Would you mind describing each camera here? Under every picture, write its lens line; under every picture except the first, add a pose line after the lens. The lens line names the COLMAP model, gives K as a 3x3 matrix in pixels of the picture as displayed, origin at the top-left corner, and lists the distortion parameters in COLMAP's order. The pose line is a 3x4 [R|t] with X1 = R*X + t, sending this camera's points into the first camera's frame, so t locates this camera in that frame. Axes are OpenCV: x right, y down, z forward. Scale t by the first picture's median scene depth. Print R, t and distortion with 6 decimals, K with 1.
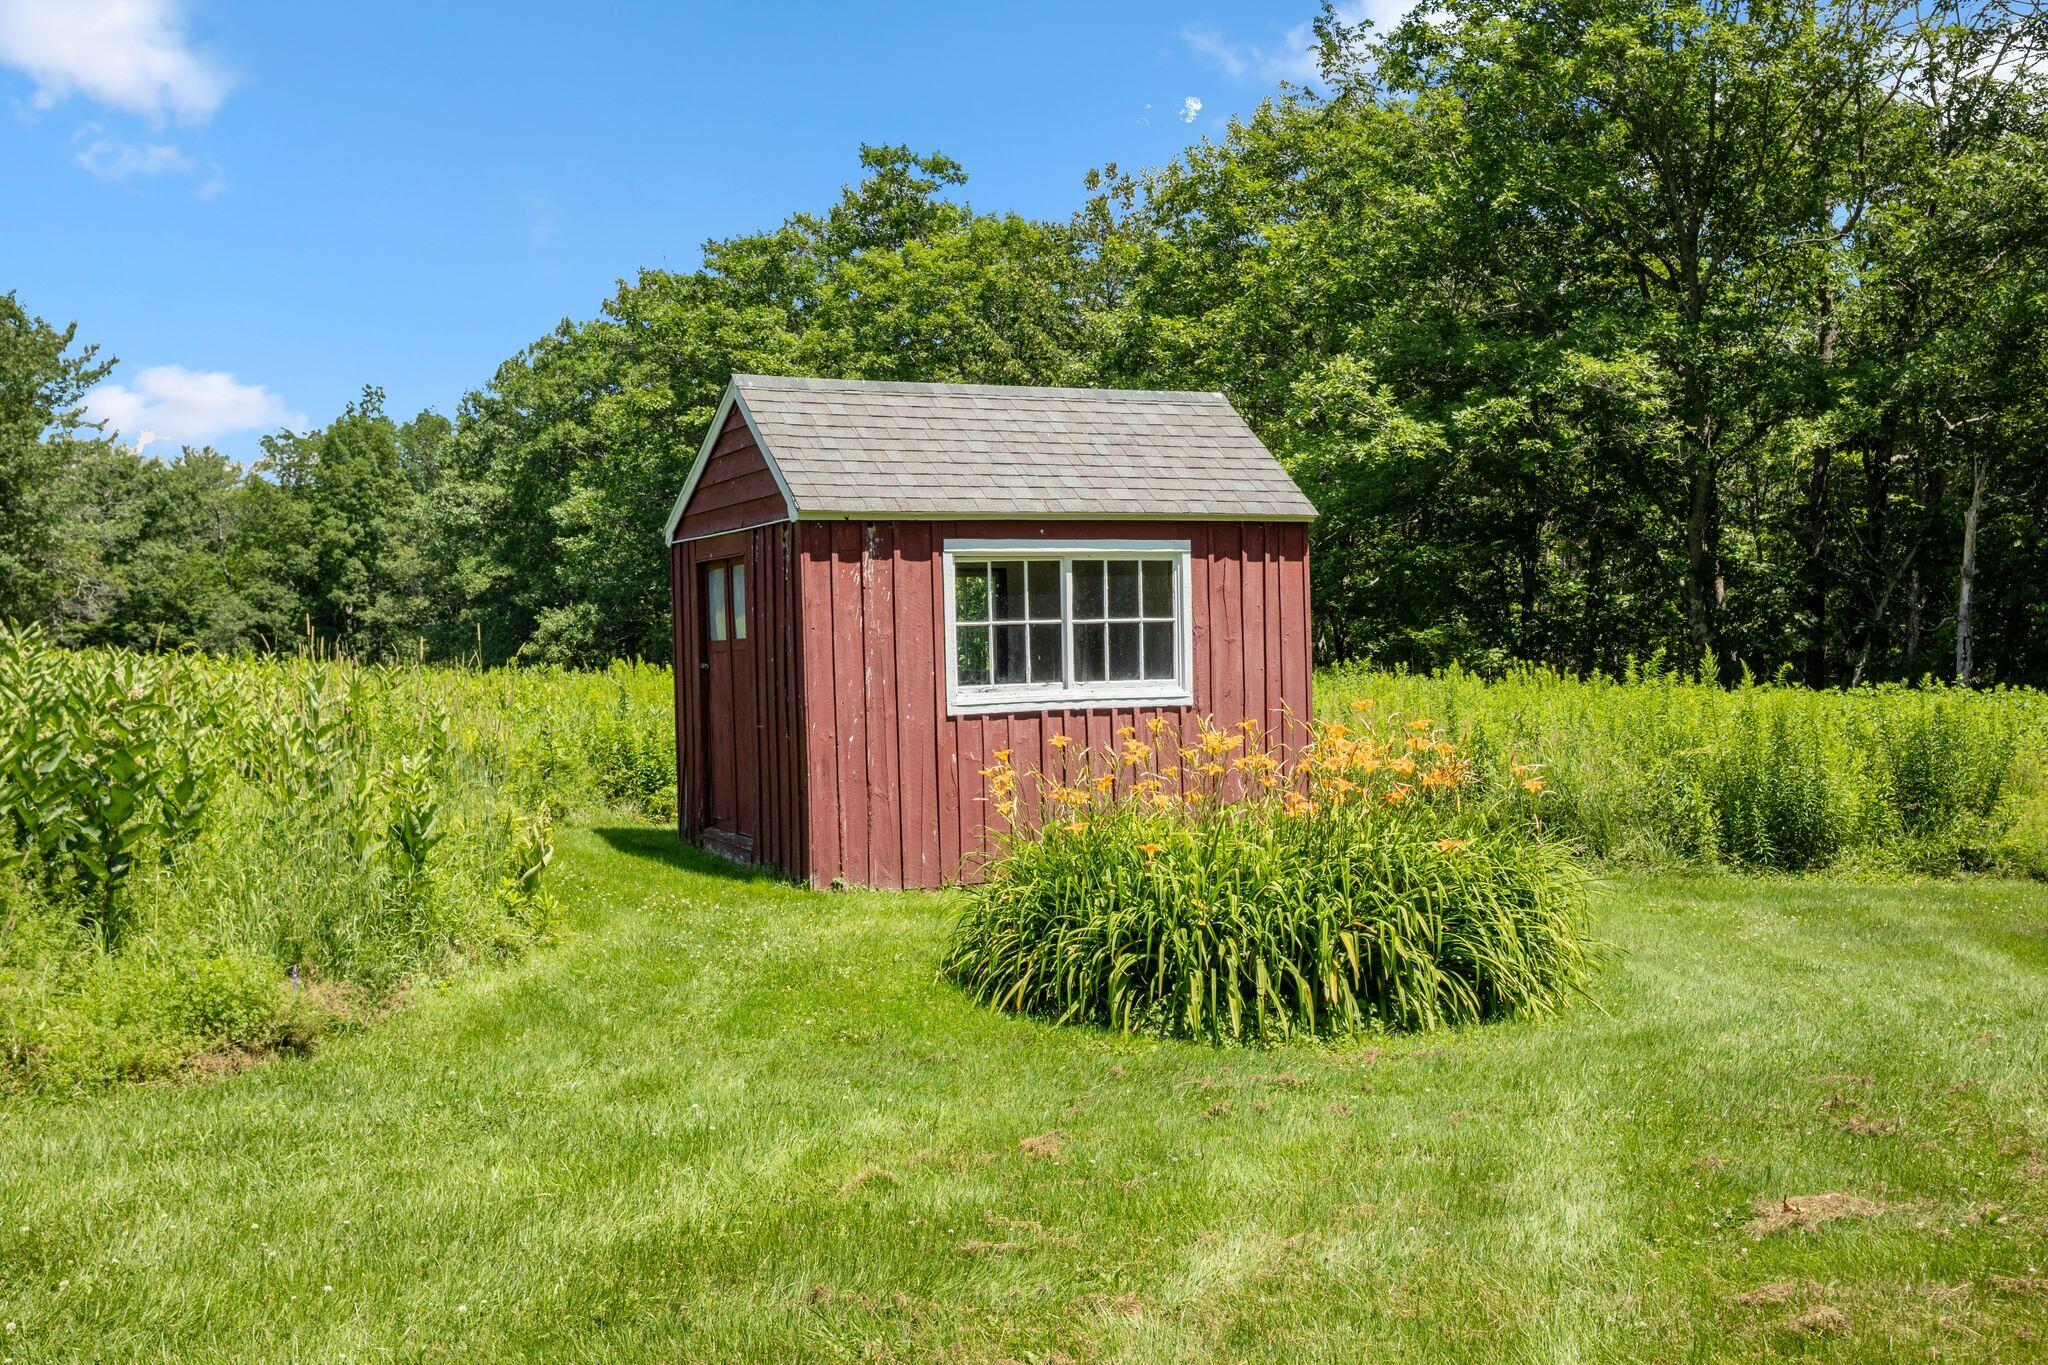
lens RADIAL K [[1932.3, 0, 1039.0], [0, 1932.3, 678.7], [0, 0, 1]] dist [0.006228, 0.000000]
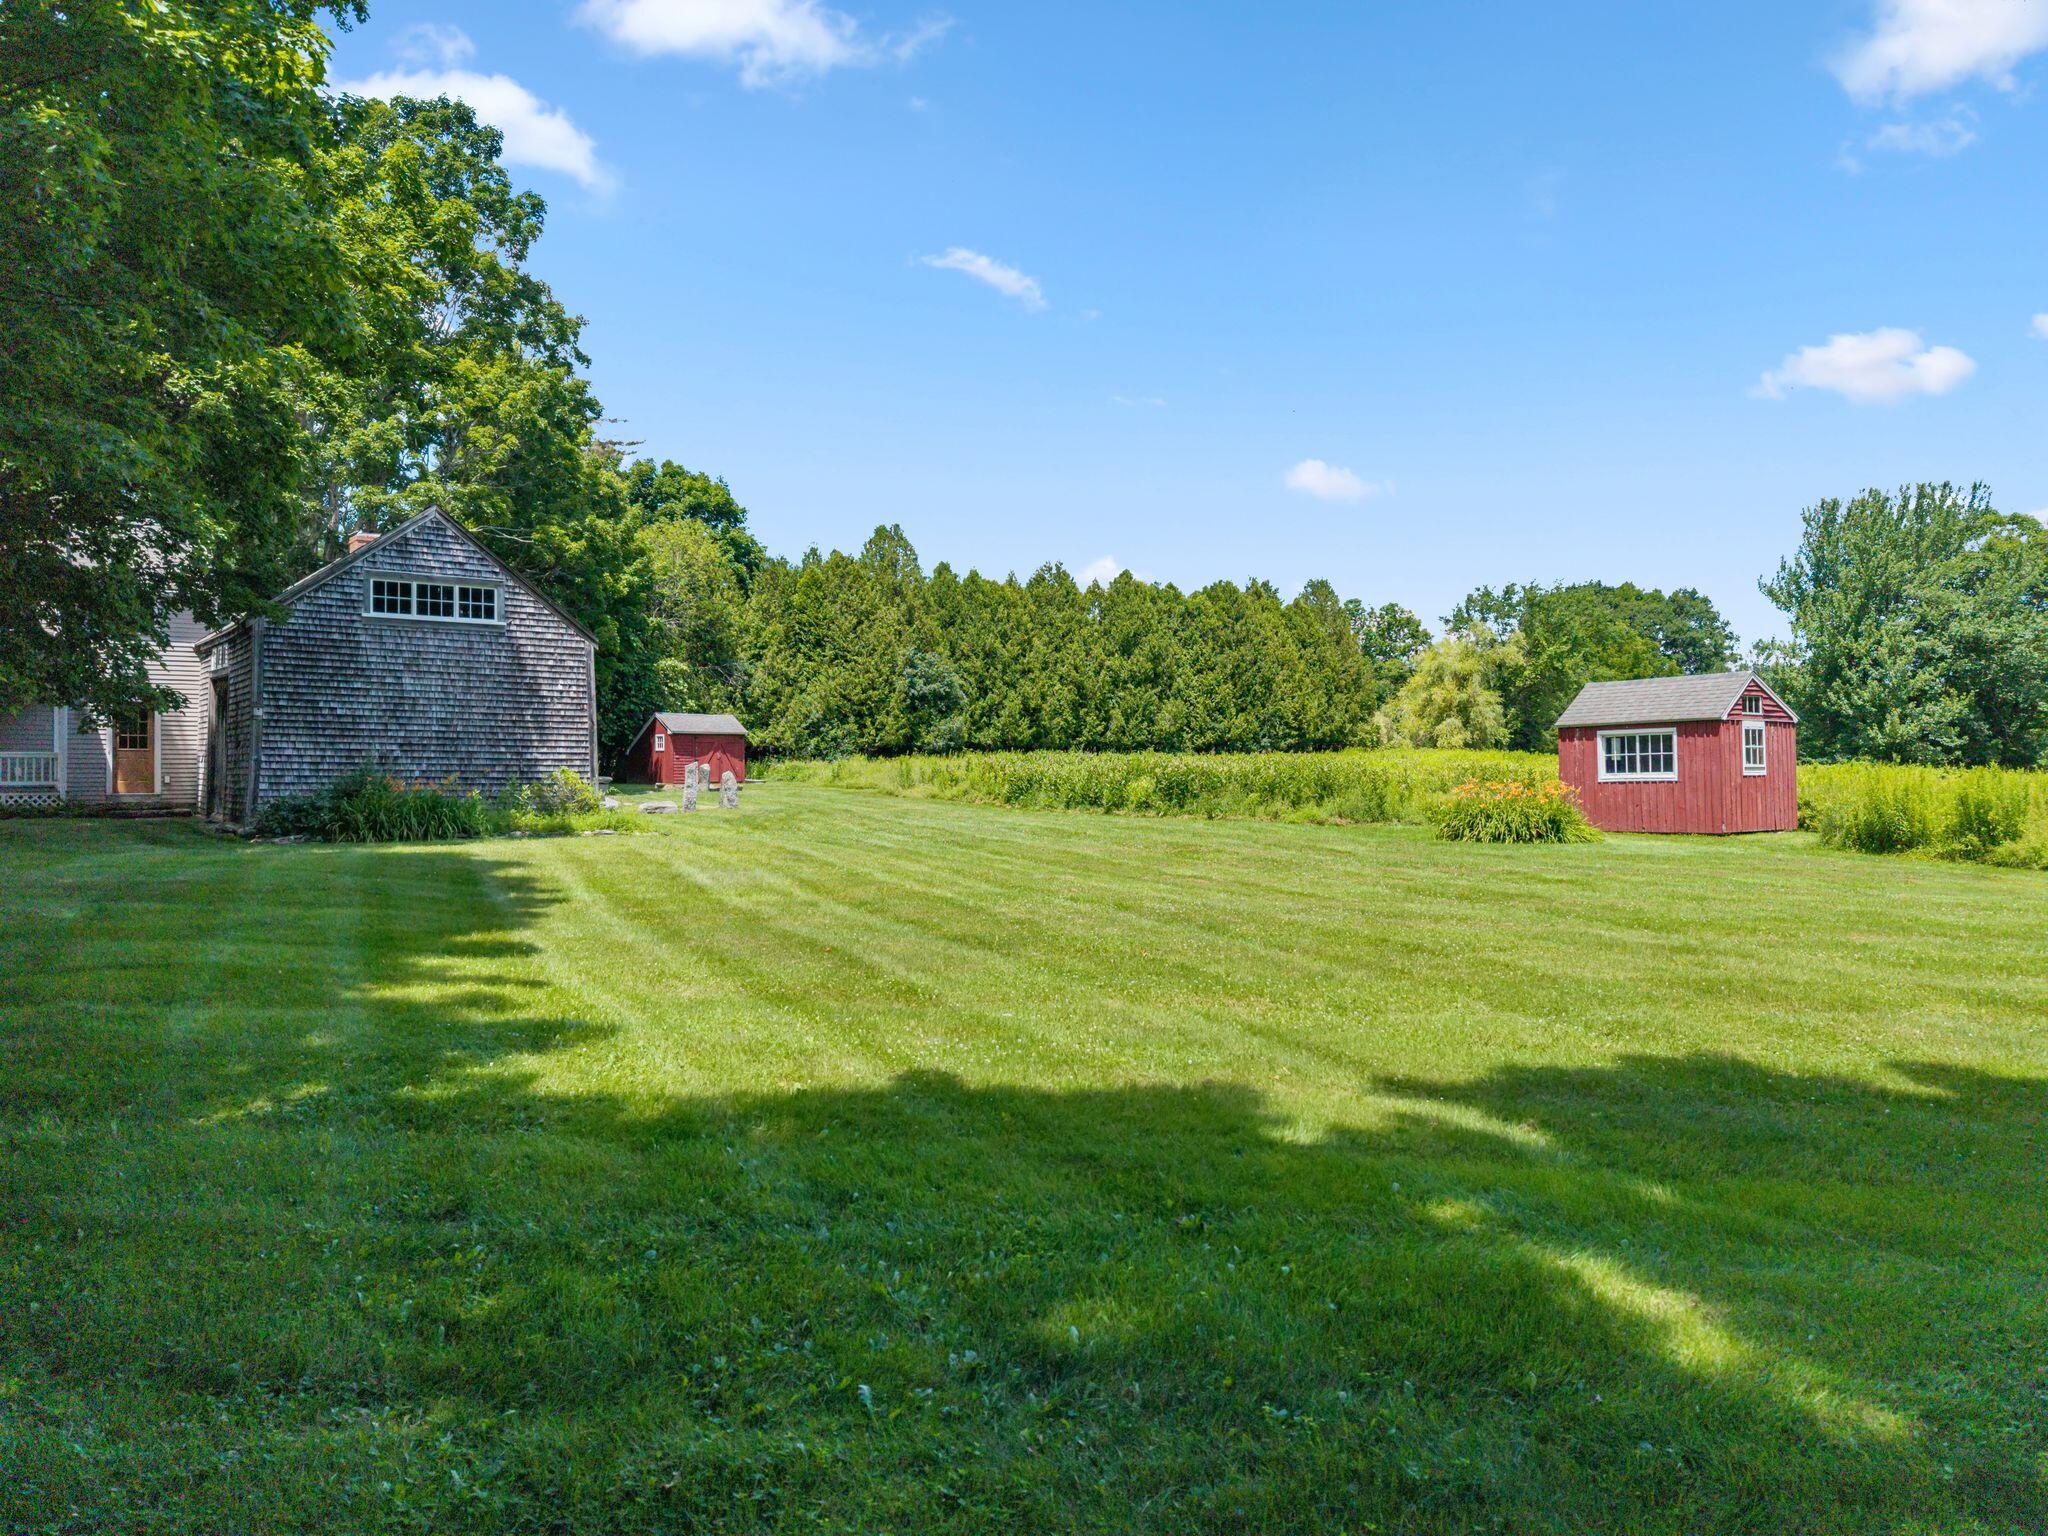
lens RADIAL K [[1355.8, 0, 1025.9], [0, 1355.8, 752.7], [0, 0, 1]] dist [0.042421, -0.045090]
pose [[0.169255, -0.006449, -0.985551, 2.048058], [-0.014815, 0.999849, -0.009087, 0.003482], [0.985461, 0.016138, 0.169134, -0.403435]]
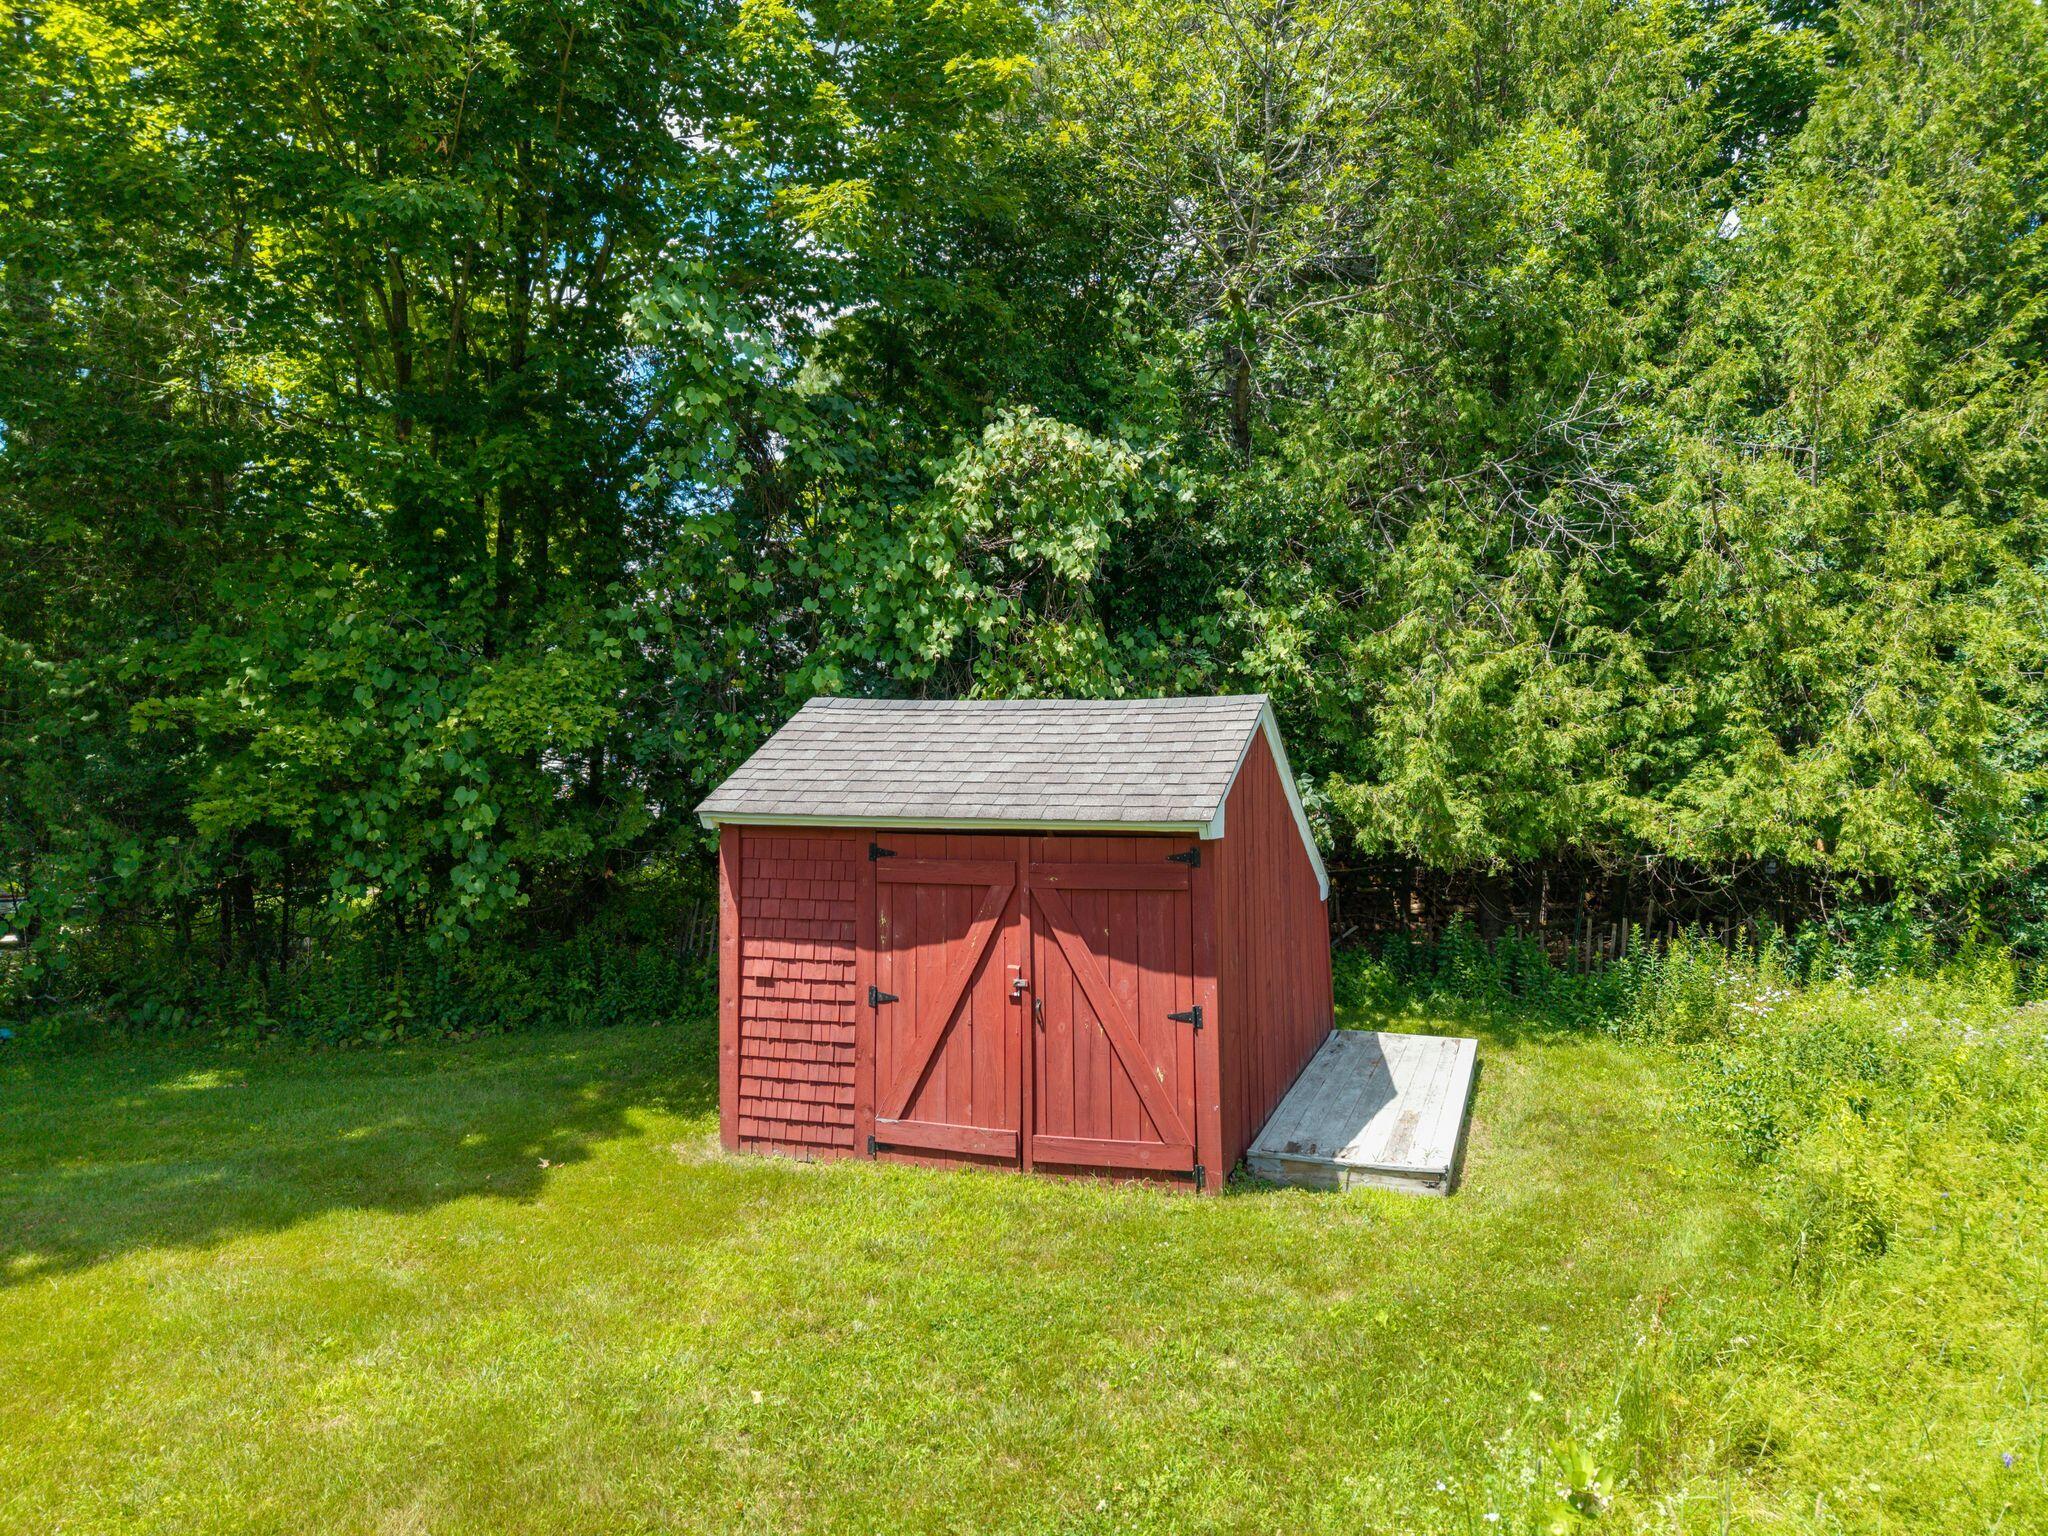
lens RADIAL K [[1355.8, 0, 1019.5], [0, 1355.8, 767.6], [0, 0, 1]] dist [0.042421, -0.045090]
pose [[-0.735453, 0.004728, -0.677559, -1.806676], [-0.008867, 0.999823, 0.016602, -0.114490], [0.677518, 0.018218, -0.735281, -0.189807]]
